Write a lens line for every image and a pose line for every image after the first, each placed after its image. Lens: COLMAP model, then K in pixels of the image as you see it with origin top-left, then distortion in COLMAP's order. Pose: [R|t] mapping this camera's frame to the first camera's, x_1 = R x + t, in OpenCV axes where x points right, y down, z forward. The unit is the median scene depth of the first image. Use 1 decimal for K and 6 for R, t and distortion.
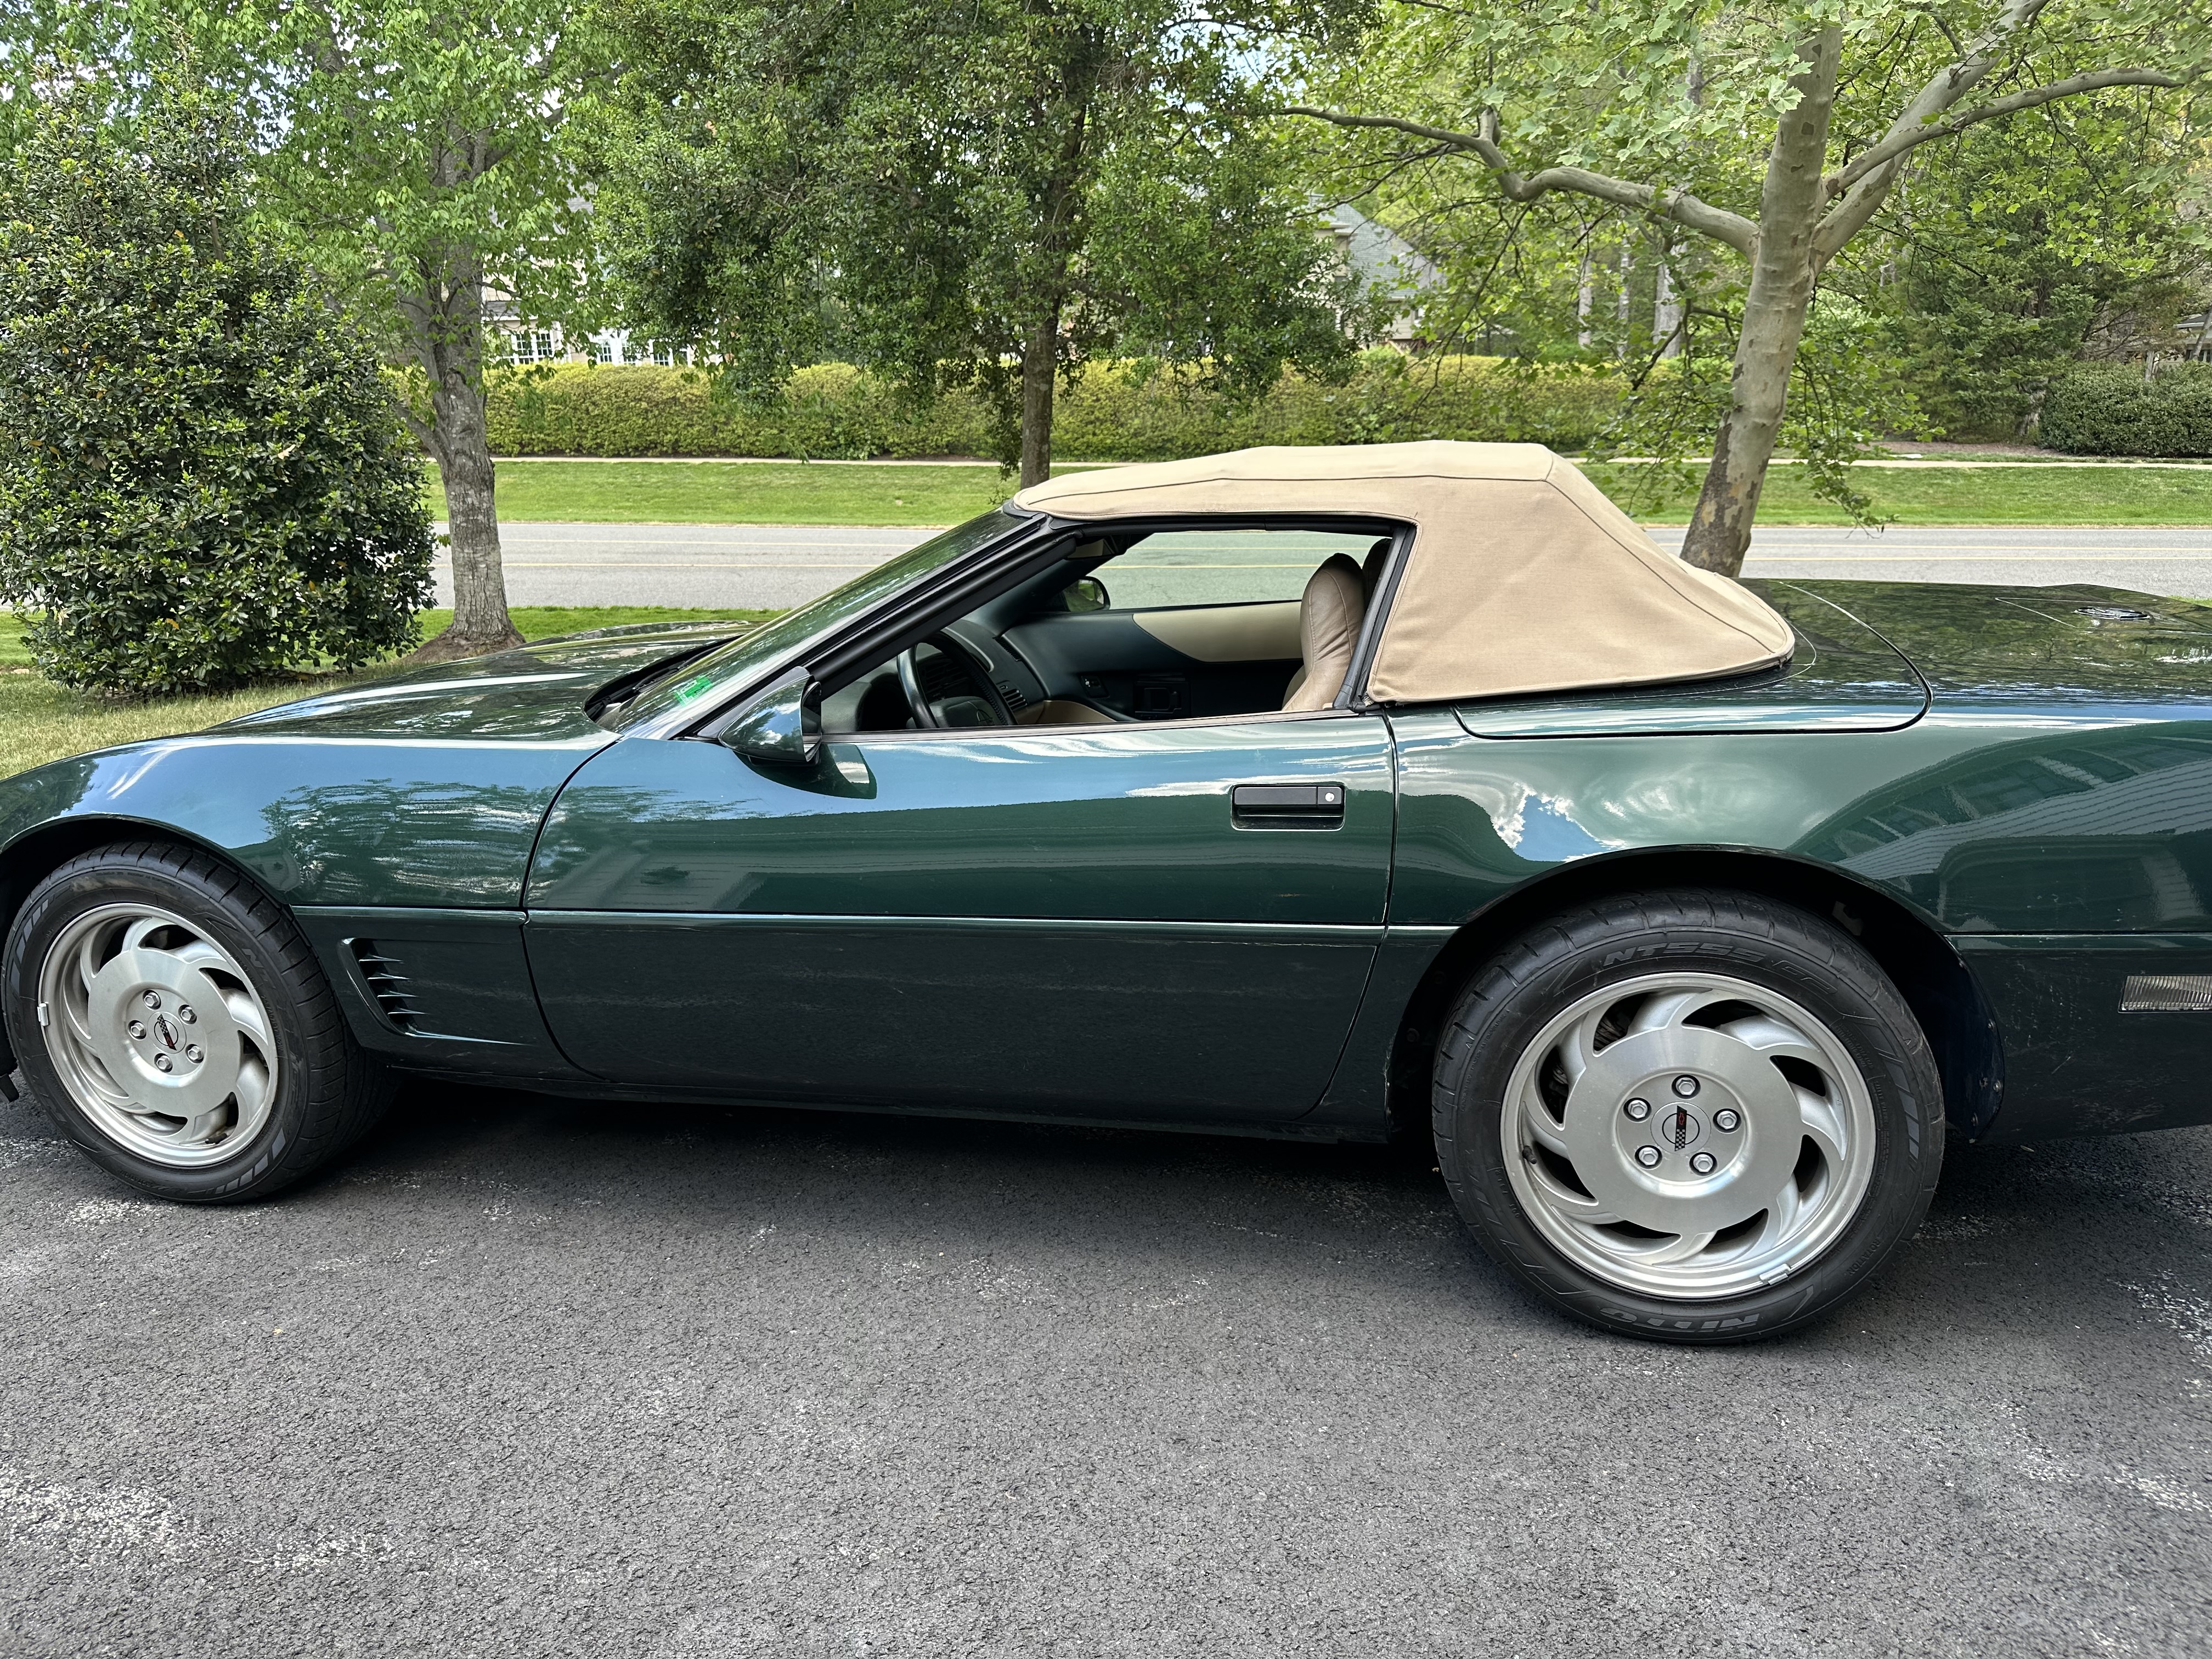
lens RADIAL K [[1606.5, 0, 1094.6], [0, 1606.5, 827.9], [0, 0, 1]] dist [0.023181, -0.034554]
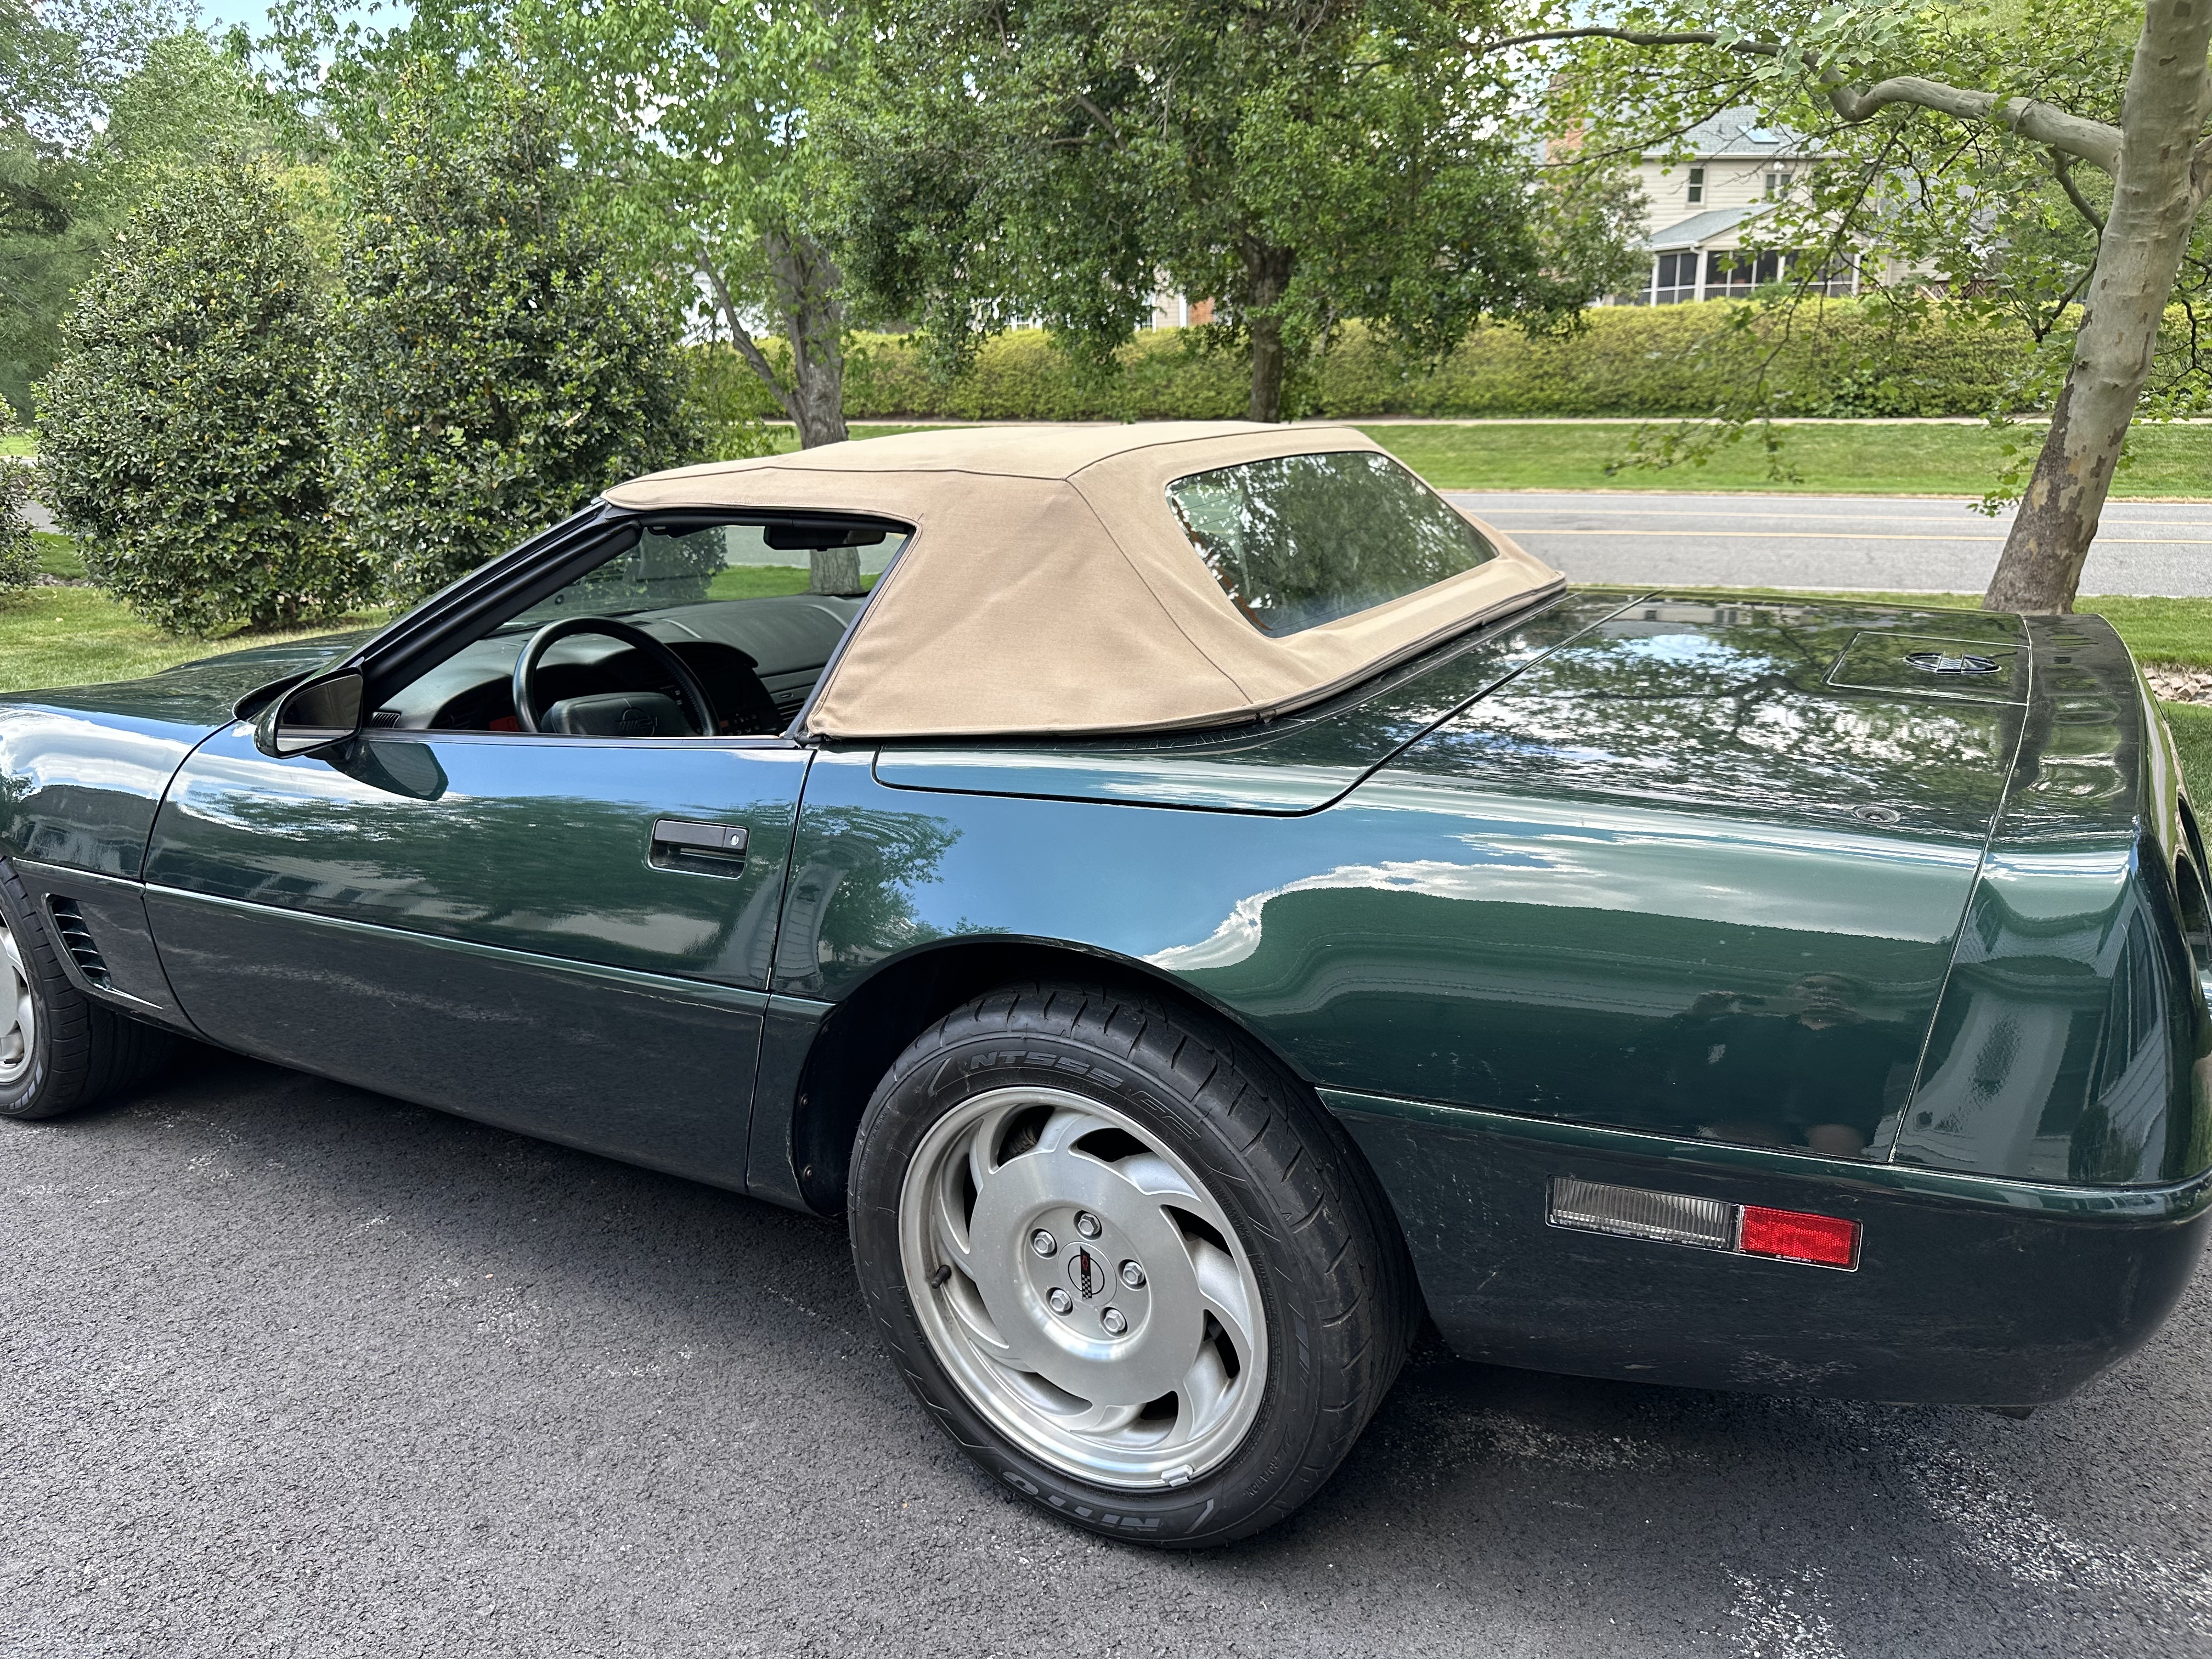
lens RADIAL K [[1606.5, 0, 1117.2], [0, 1606.5, 827.7], [0, 0, 1]] dist [0.023181, -0.034554]
pose [[0.948426, 0.077438, -0.307396, 0.205983], [-0.069499, 0.996906, 0.036709, -0.024284], [0.309287, -0.013453, 0.950873, 0.076630]]
